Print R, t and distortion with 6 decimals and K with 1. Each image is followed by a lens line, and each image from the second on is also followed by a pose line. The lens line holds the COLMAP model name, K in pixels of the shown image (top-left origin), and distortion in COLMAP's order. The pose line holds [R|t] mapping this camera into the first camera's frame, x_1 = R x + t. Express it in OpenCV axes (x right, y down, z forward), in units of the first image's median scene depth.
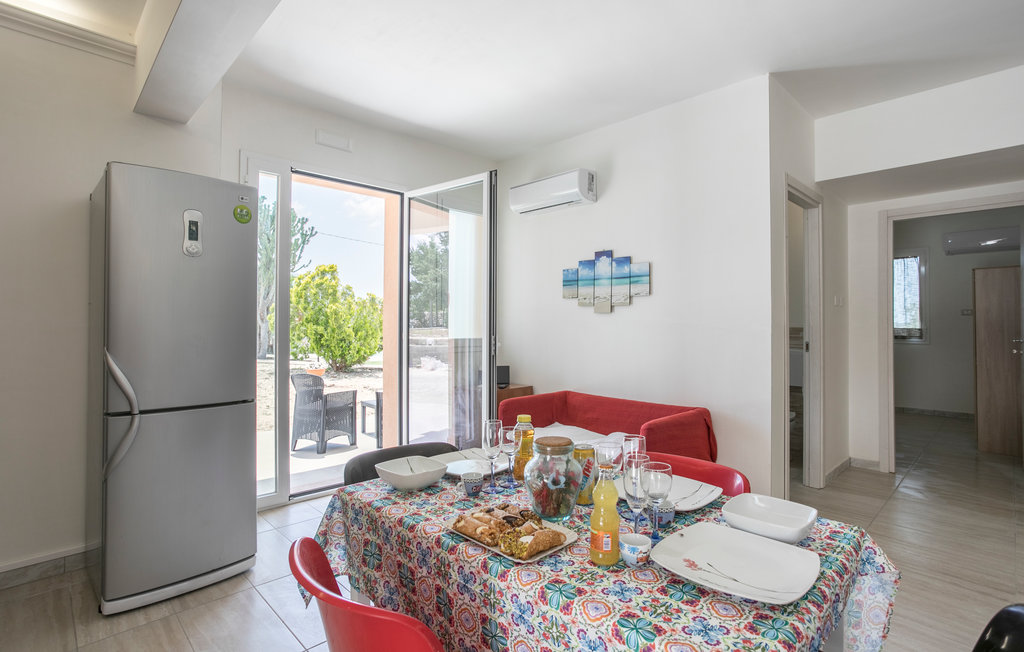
lens RADIAL K [[498.8, 0, 517.0], [0, 498.8, 324.6], [0, 0, 1]] dist [-0.023602, 0.005082]
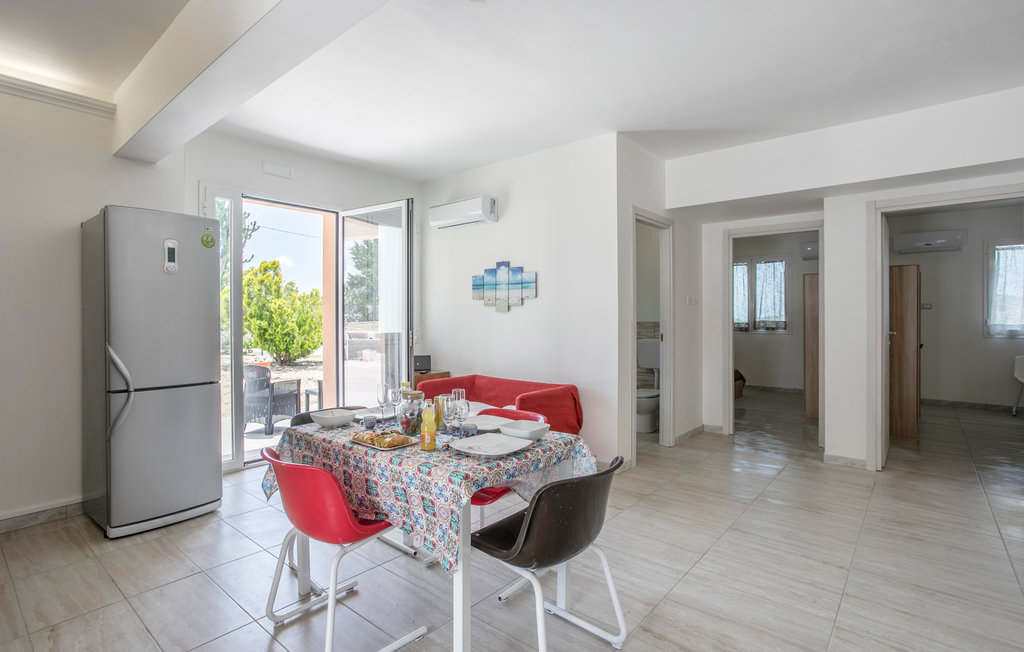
lens RADIAL K [[498.8, 0, 512.2], [0, 498.8, 324.9], [0, 0, 1]] dist [-0.023602, 0.005082]
pose [[0.995932, -0.006530, 0.089875, 0.095346], [0.005076, 0.999853, 0.016401, -0.011726], [-0.089968, -0.015878, 0.995818, -0.279288]]
